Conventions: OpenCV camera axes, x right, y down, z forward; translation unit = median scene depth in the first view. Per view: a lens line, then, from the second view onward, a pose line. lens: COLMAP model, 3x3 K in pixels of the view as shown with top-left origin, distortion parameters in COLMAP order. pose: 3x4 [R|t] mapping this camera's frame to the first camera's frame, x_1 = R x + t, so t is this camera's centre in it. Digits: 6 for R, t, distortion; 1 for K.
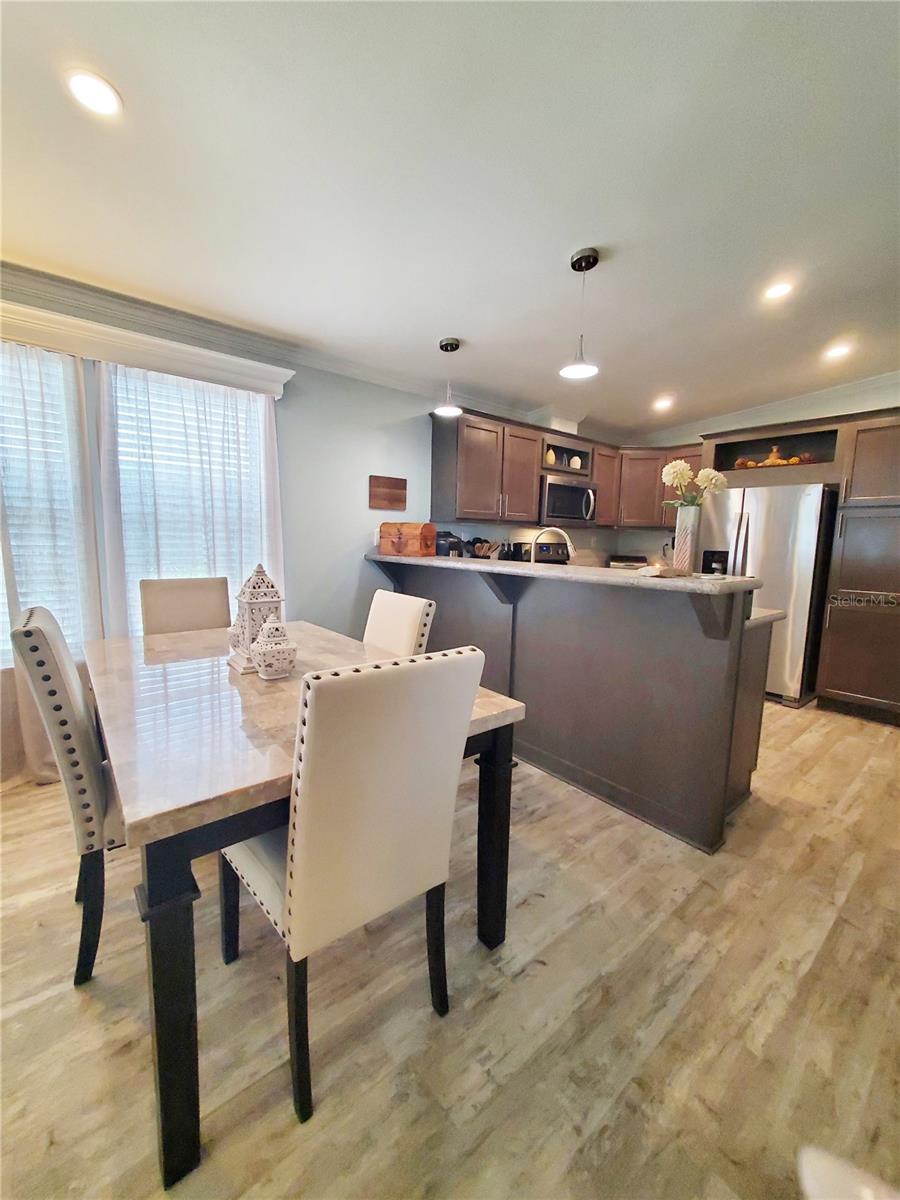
lens RADIAL K [[483.2, 0, 448.5], [0, 483.2, 598.0], [0, 0, 1]] dist [0.003991, 0.000270]
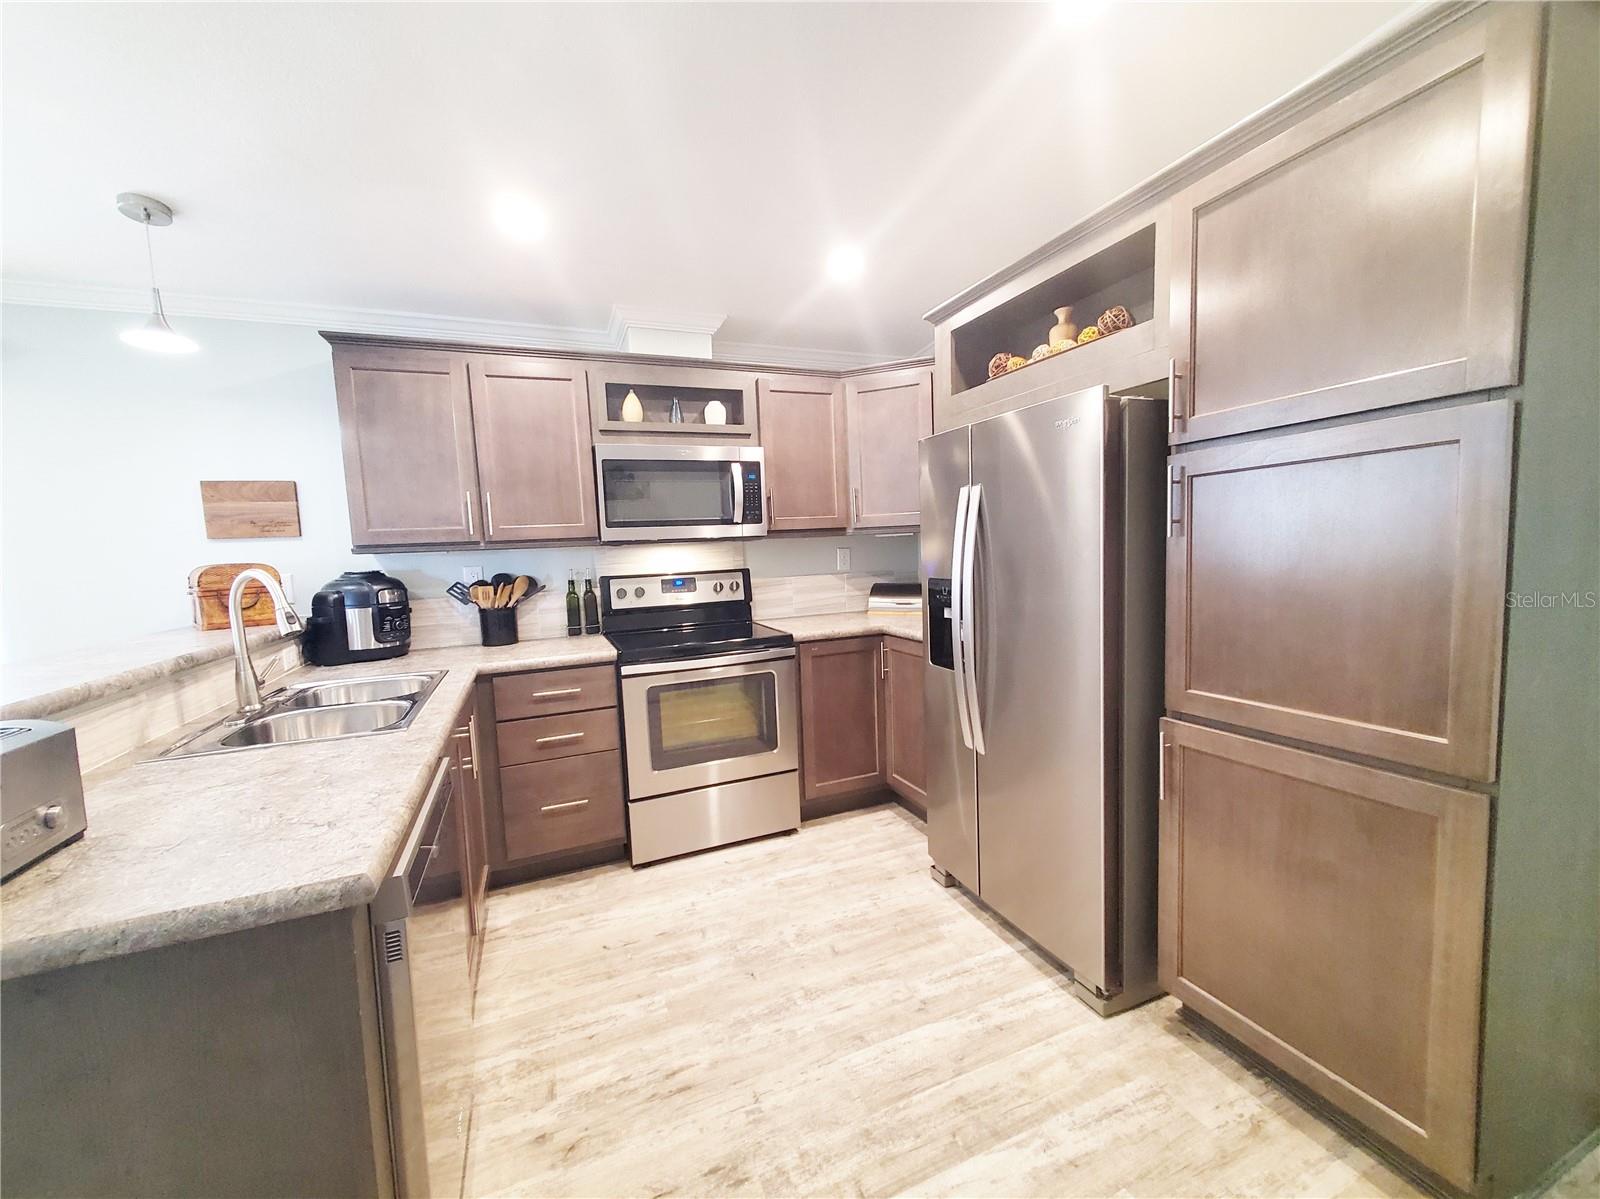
lens RADIAL K [[644.2, 0, 798.5], [0, 644.2, 601.8], [0, 0, 1]] dist [0.003991, 0.000270]
pose [[0.951008, -0.036024, -0.307061, 0.598977], [0.024651, 0.998862, -0.040837, -0.056580], [0.308182, 0.031267, 0.950813, 0.424379]]
